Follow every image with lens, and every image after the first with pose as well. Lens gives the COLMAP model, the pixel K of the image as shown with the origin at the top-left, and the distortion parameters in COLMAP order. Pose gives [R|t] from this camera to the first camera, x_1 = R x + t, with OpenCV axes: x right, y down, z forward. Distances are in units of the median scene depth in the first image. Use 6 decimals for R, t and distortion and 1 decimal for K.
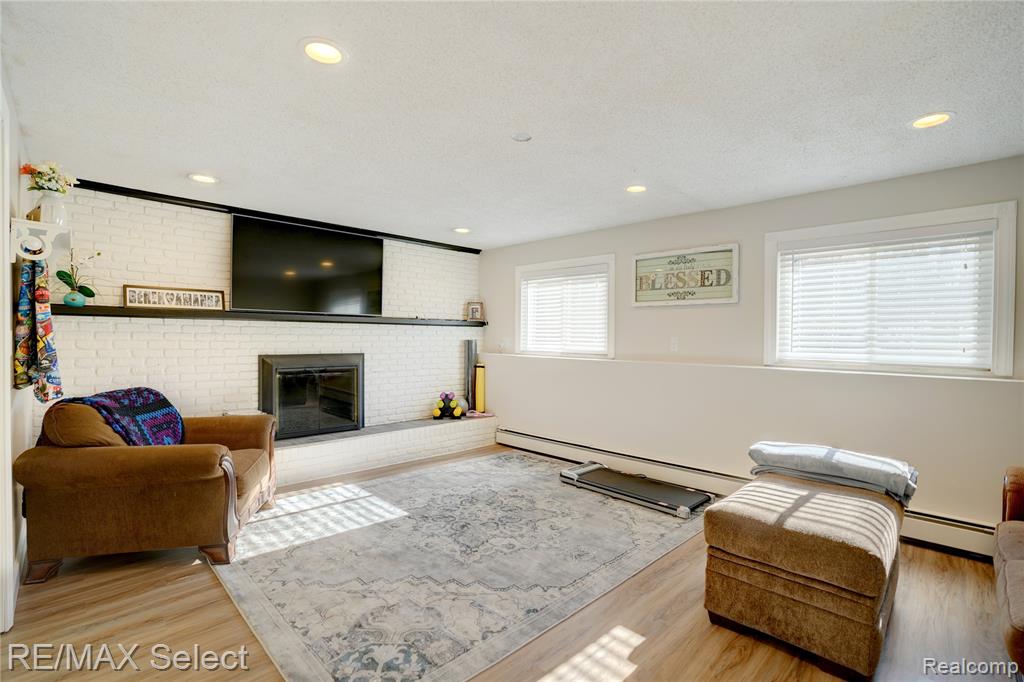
lens RADIAL K [[464.4, 0, 511.9], [0, 464.4, 341.9], [0, 0, 1]] dist [-0.011448, 0.005746]
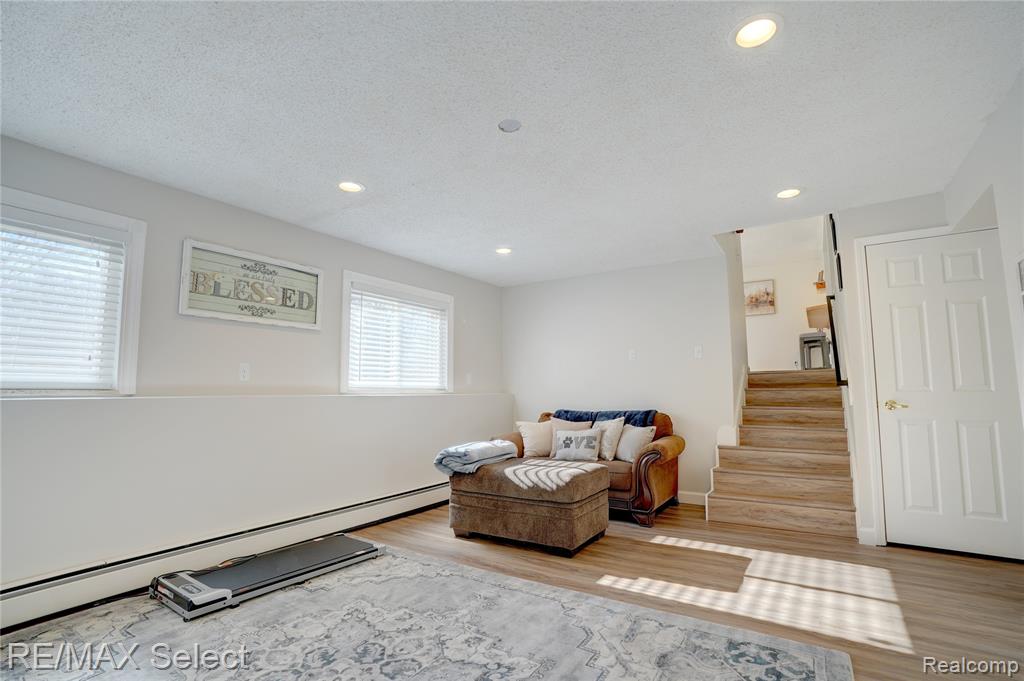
lens RADIAL K [[464.4, 0, 522.6], [0, 464.4, 348.1], [0, 0, 1]] dist [-0.011448, 0.005746]
pose [[-0.201236, 0.076795, 0.976528, -0.553766], [0.009793, 0.997030, -0.076389, 0.031455], [-0.979494, -0.005809, -0.201390, 0.783986]]
